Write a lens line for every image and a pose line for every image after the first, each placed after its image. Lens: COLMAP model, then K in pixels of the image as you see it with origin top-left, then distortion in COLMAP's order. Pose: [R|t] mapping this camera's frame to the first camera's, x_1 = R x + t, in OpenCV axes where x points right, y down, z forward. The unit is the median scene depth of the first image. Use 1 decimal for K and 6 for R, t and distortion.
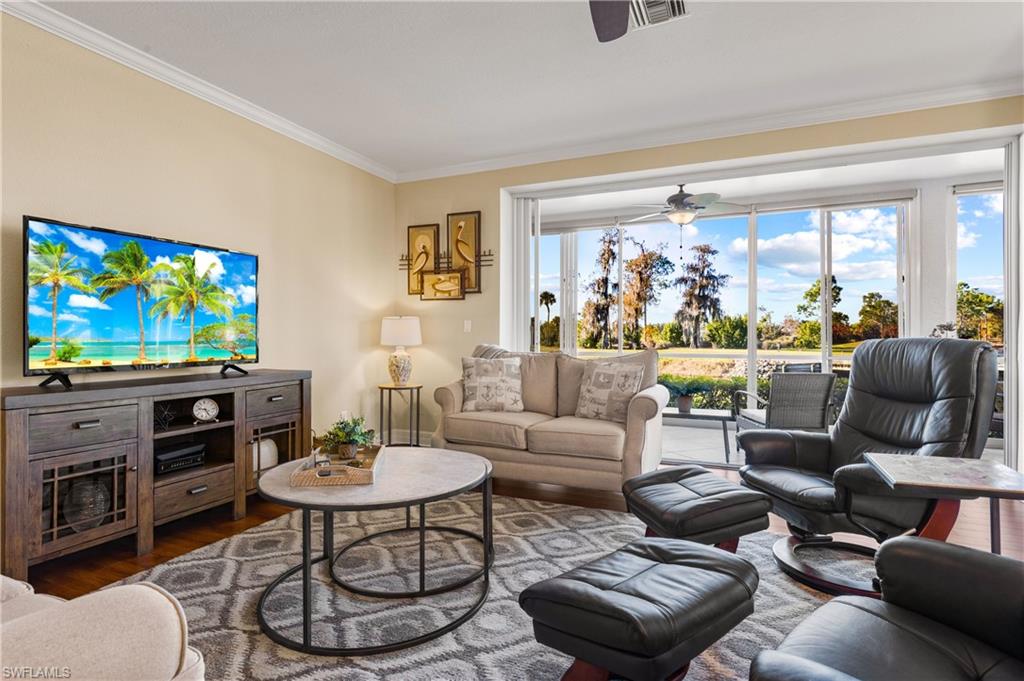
lens RADIAL K [[526.9, 0, 507.1], [0, 526.9, 339.2], [0, 0, 1]] dist [-0.003197, -0.000414]
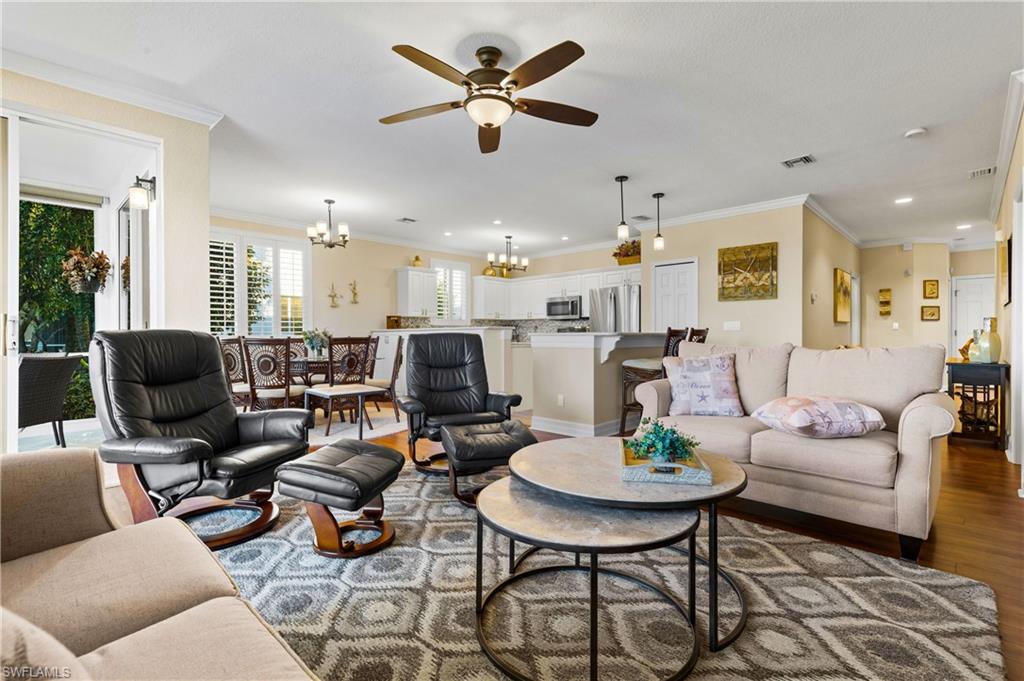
lens RADIAL K [[468.1, 0, 509.1], [0, 468.1, 328.5], [0, 0, 1]] dist [0.002741, 0.000390]
pose [[-0.939351, 0.007290, 0.342880, -0.224783], [0.004808, 0.999956, -0.008089, 0.004599], [-0.342924, -0.005950, -0.939344, 1.213467]]
